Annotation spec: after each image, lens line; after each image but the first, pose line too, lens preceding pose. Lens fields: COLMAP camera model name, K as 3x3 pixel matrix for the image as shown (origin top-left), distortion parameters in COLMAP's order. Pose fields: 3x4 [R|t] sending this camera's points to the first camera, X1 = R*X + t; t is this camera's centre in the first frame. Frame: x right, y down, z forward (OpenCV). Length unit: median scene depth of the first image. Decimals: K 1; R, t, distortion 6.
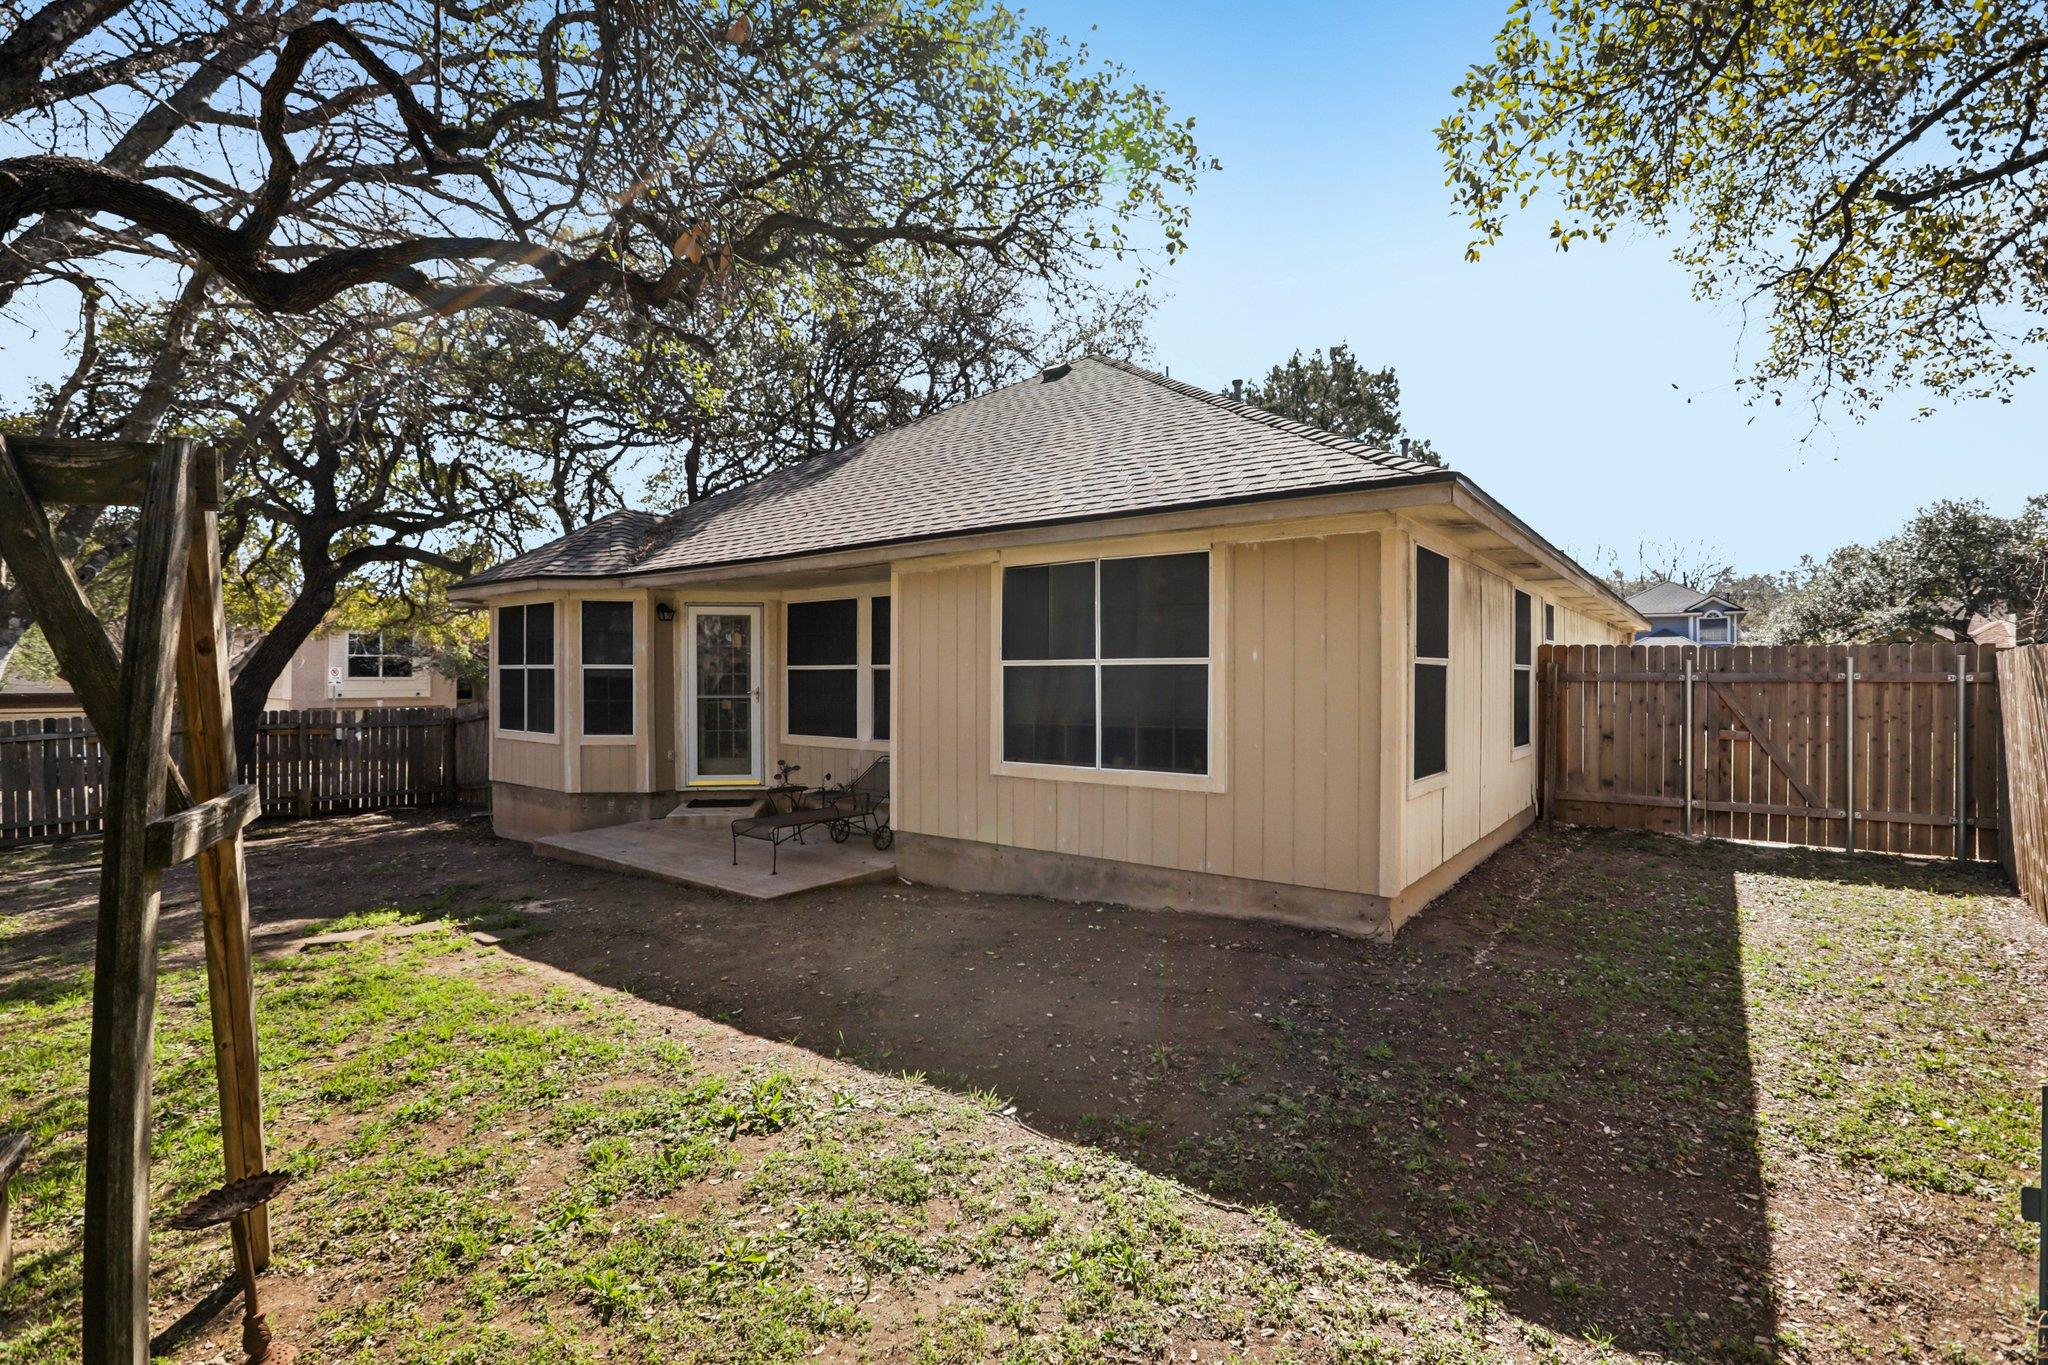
lens RADIAL K [[943.0, 0, 1029.6], [0, 943.0, 685.3], [0, 0, 1]] dist [-0.038257, 0.004621]
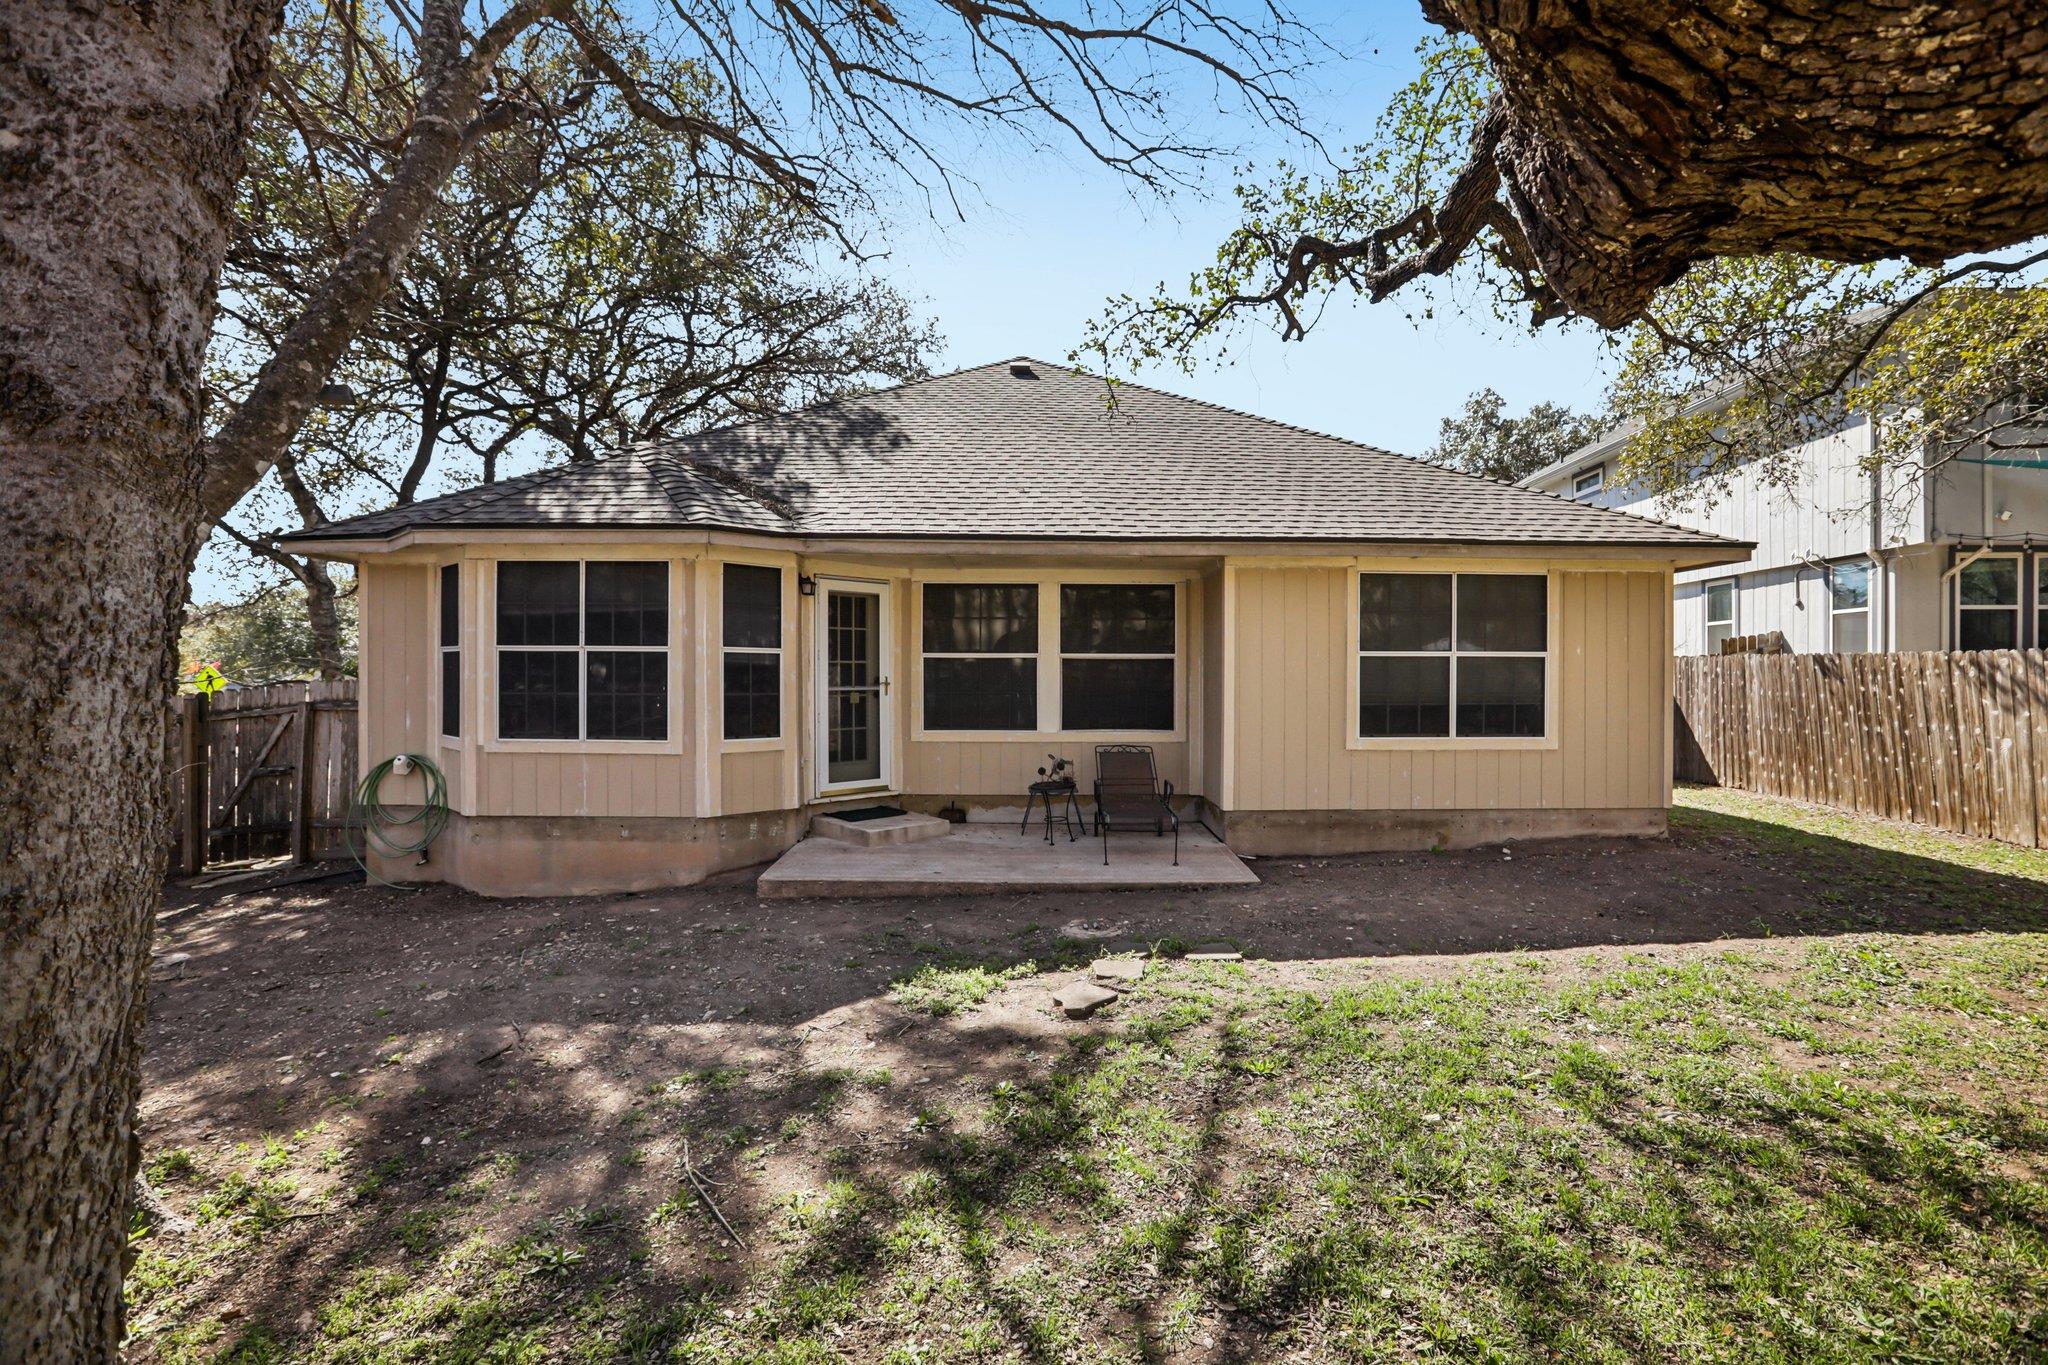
lens RADIAL K [[943.0, 0, 1017.5], [0, 943.0, 677.5], [0, 0, 1]] dist [-0.038257, 0.004621]
pose [[0.785384, -0.002759, 0.619003, -0.939443], [0.003223, 0.999995, 0.000368, 0.003422], [-0.619001, 0.001707, 0.785389, 0.303093]]
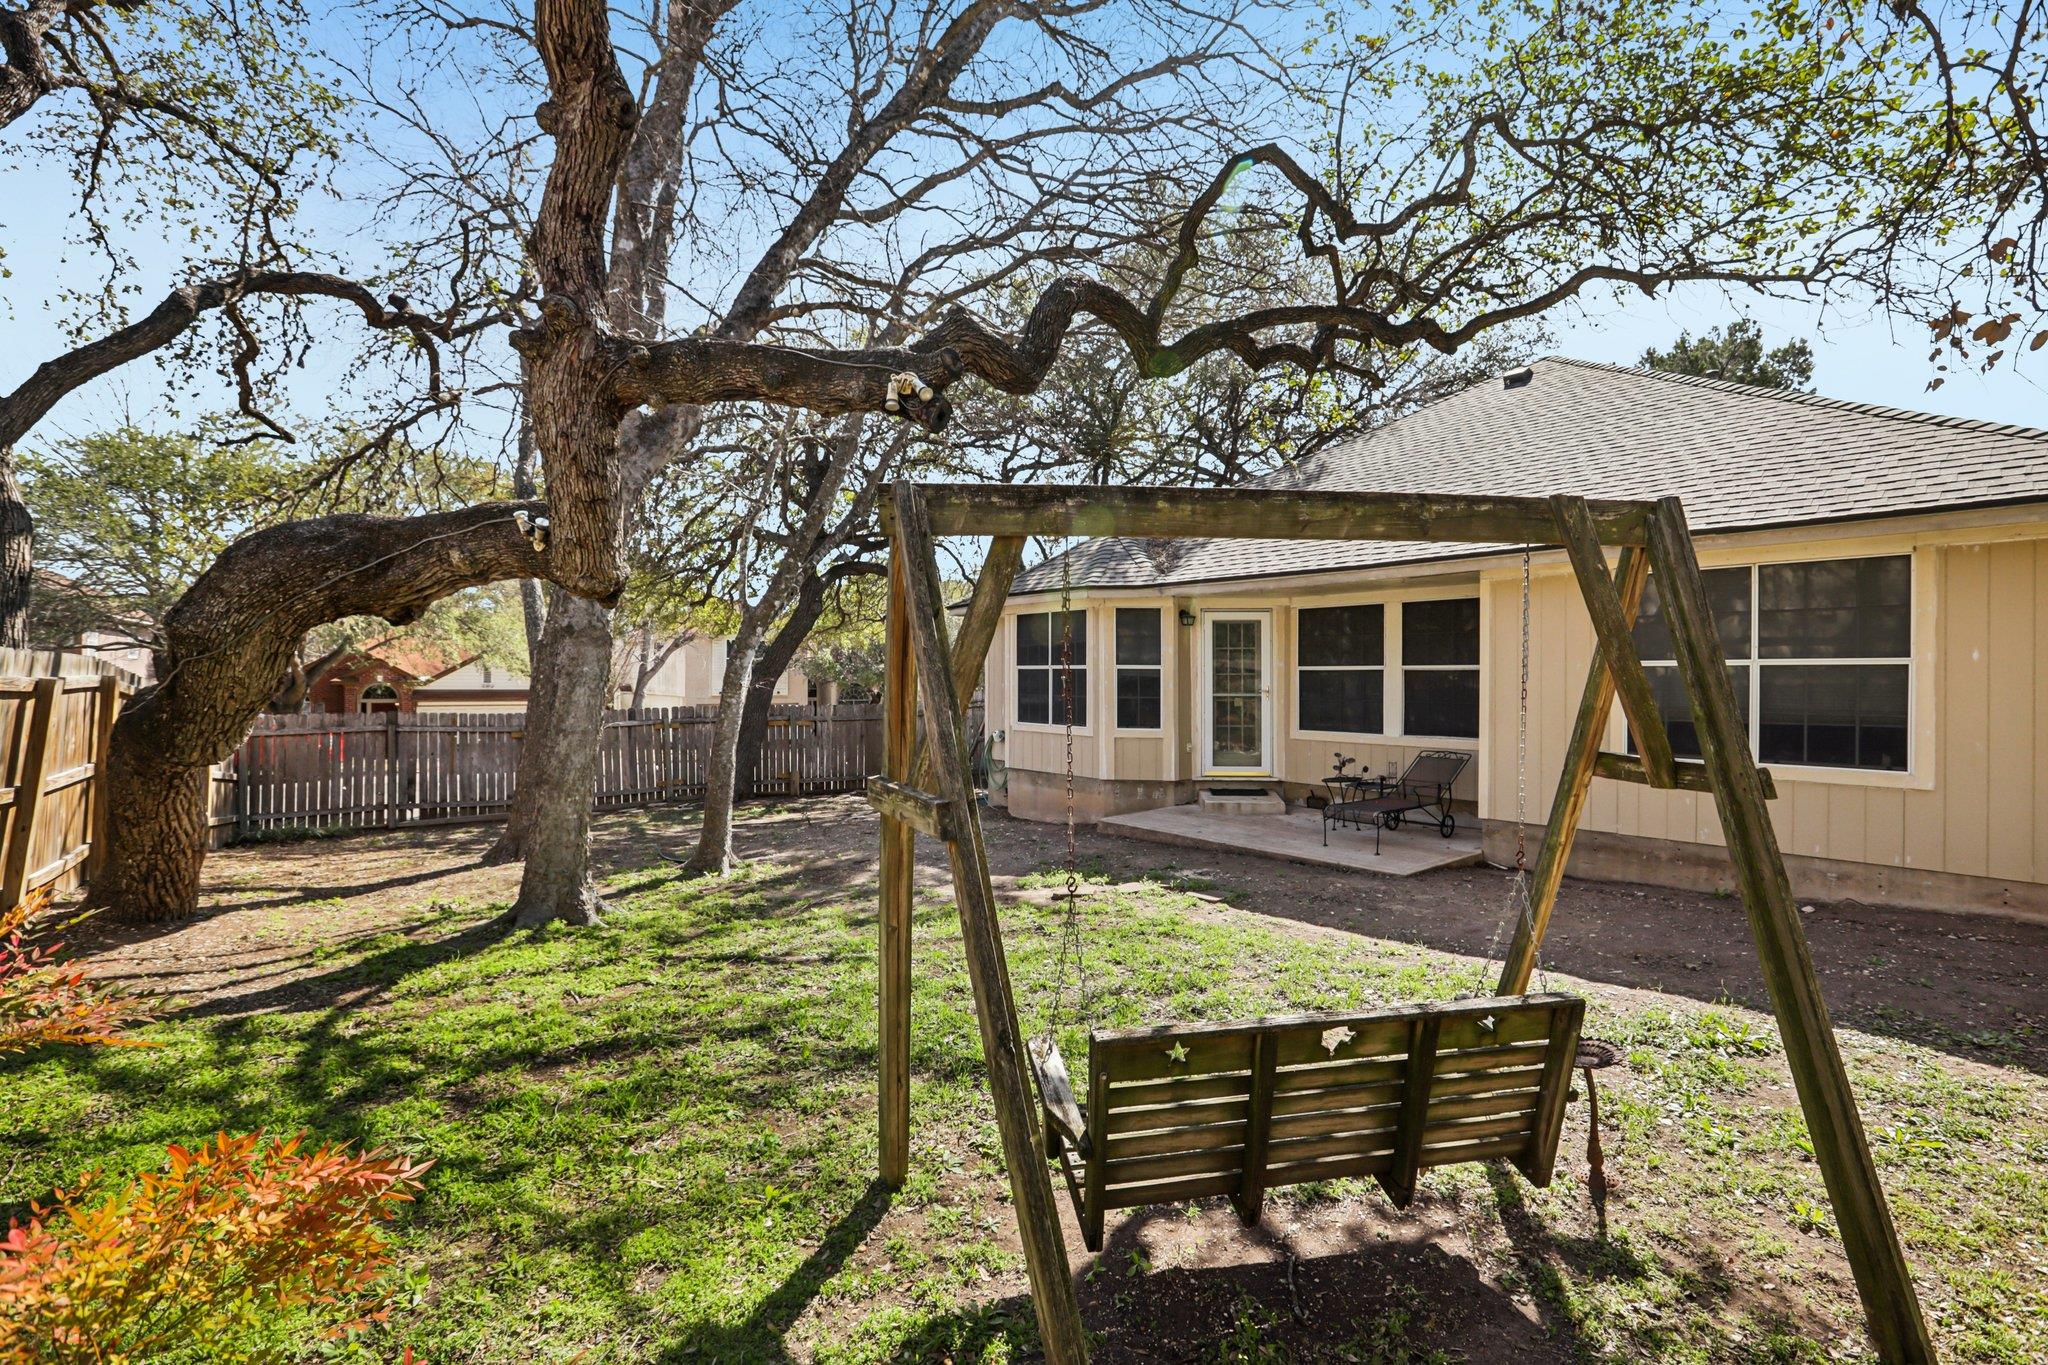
lens RADIAL K [[943.0, 0, 1026.2], [0, 943.0, 676.8], [0, 0, 1]] dist [-0.038257, 0.004621]
pose [[0.968780, 0.002294, -0.247913, -0.371309], [-0.005098, 0.999930, -0.010668, 0.005289], [0.247871, 0.011599, 0.968724, -0.153430]]
